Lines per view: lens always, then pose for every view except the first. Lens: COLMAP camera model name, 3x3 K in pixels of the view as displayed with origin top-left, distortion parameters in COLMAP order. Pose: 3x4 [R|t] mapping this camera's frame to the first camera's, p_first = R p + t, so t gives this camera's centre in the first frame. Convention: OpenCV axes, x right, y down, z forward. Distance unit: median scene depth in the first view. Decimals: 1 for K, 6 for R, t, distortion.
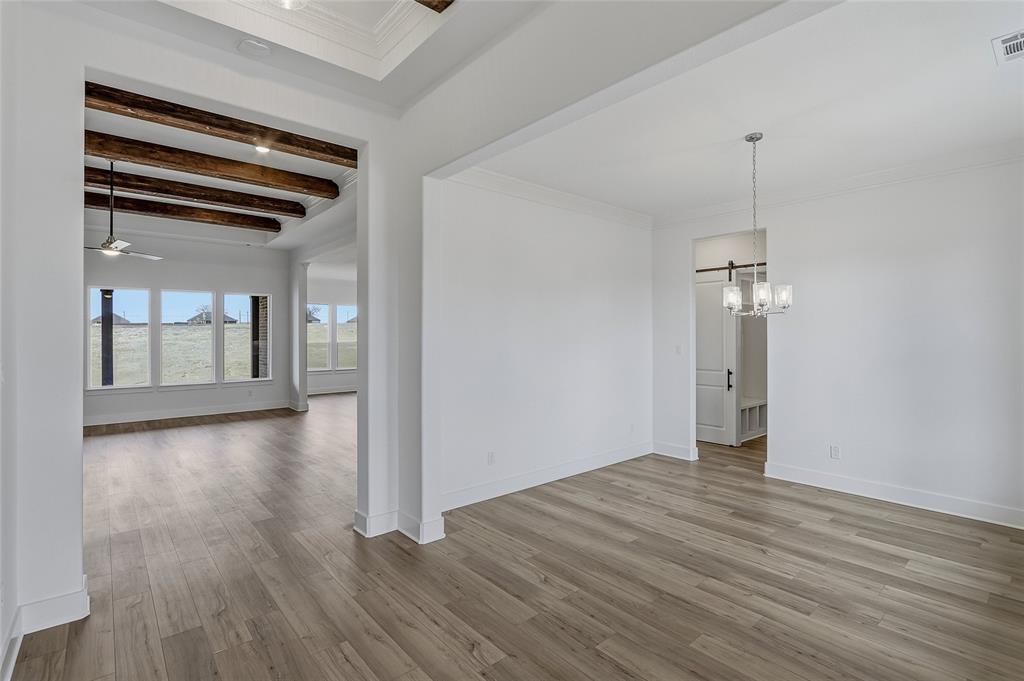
lens RADIAL K [[480.9, 0, 511.4], [0, 480.9, 337.7], [0, 0, 1]] dist [-0.013674, 0.000912]
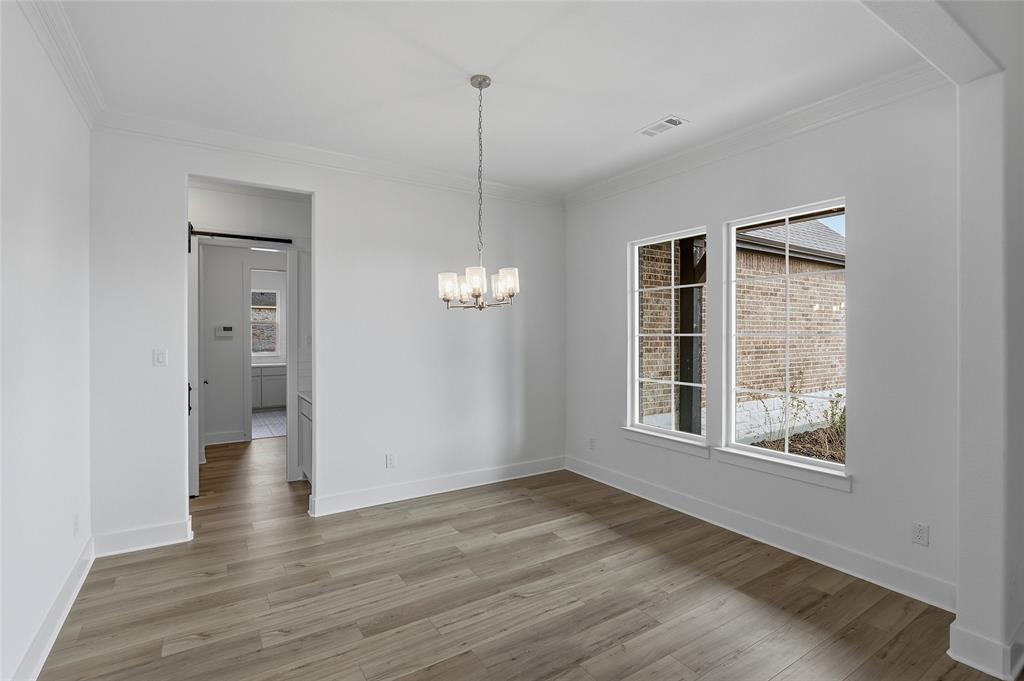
lens RADIAL K [[480.9, 0, 511.4], [0, 480.9, 337.7], [0, 0, 1]] dist [-0.013674, 0.000912]
pose [[0.131119, -0.005704, 0.991350, -0.268014], [0.002416, 0.999982, 0.005434, -0.001958], [-0.991364, 0.001683, 0.131130, 0.839422]]
